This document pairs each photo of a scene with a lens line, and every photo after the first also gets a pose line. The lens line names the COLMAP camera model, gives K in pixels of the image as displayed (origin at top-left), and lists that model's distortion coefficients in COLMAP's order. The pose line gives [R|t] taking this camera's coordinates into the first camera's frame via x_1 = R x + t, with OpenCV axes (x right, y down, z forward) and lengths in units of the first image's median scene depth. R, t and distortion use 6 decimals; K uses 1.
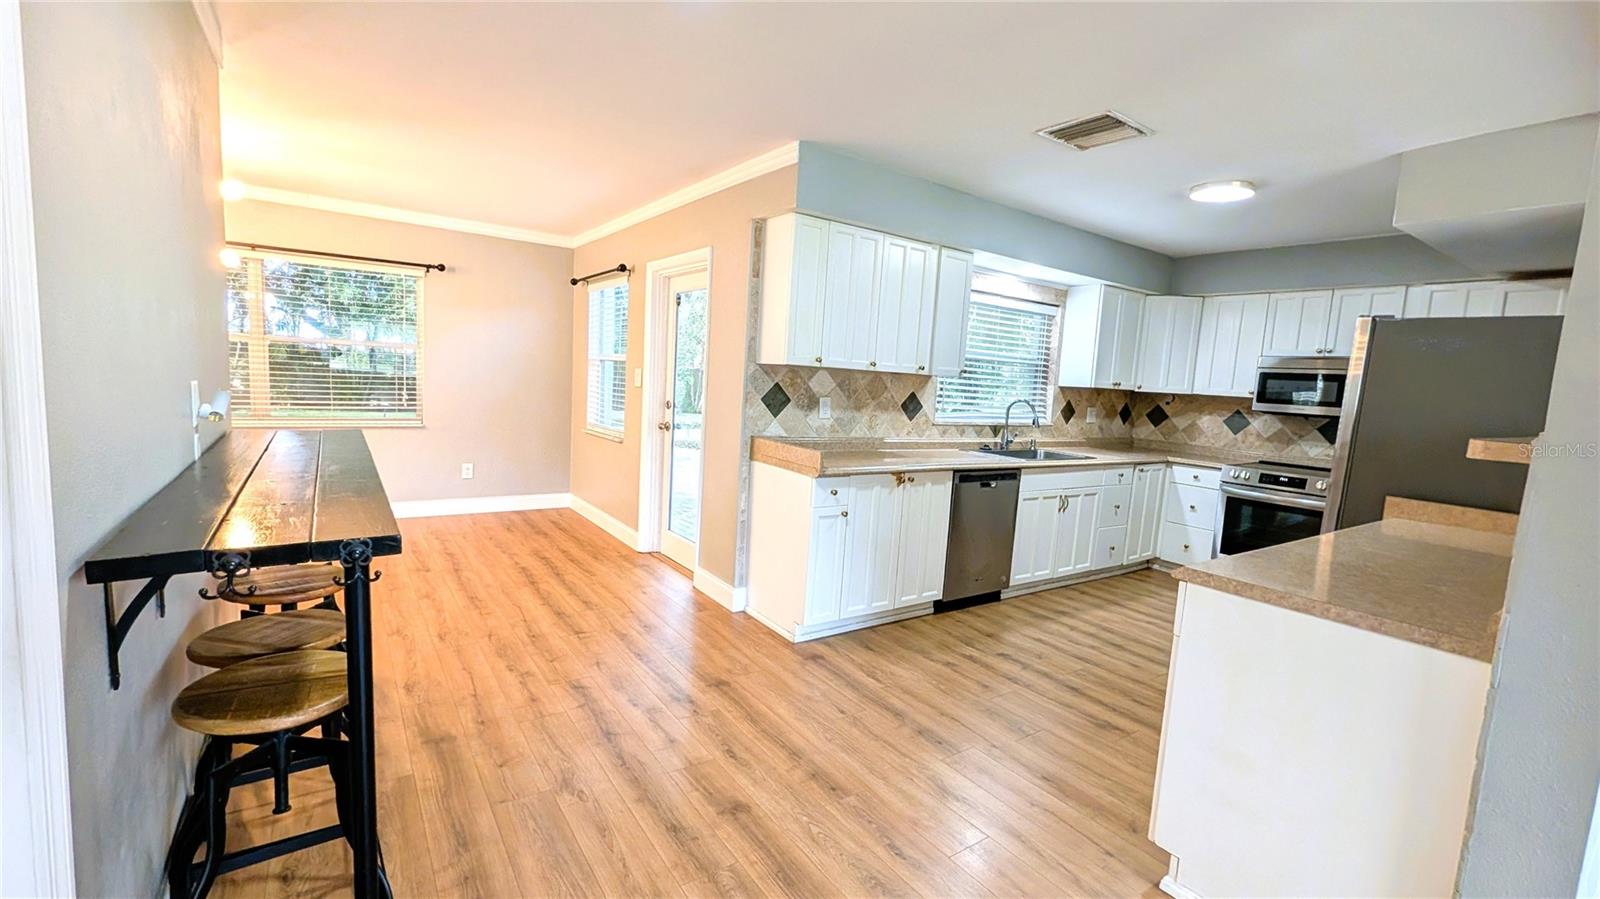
lens RADIAL K [[633.4, 0, 800.0], [0, 633.4, 449.5], [0, 0, 1]] dist [-0.000312, -0.000024]
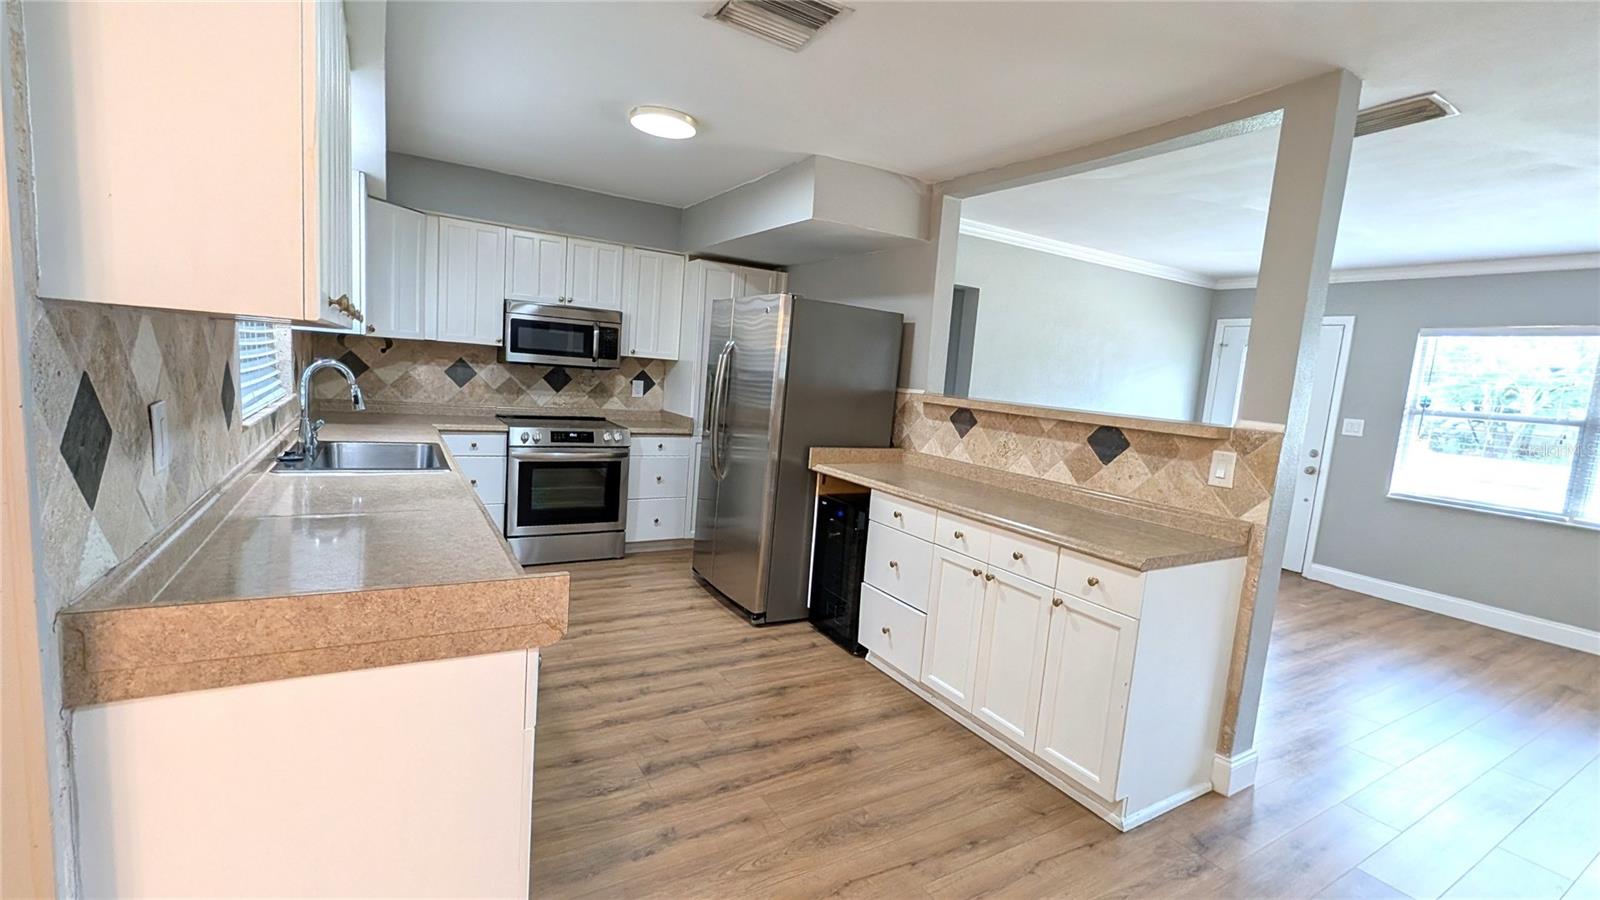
lens RADIAL K [[681.4, 0, 800.0], [0, 681.4, 450.0], [0, 0, 1]] dist [0.001563, 0.000039]
pose [[0.099627, -0.167713, 0.980789, -0.218794], [0.046018, 0.985415, 0.163829, -0.082565], [-0.993960, 0.028812, 0.105892, 0.533319]]
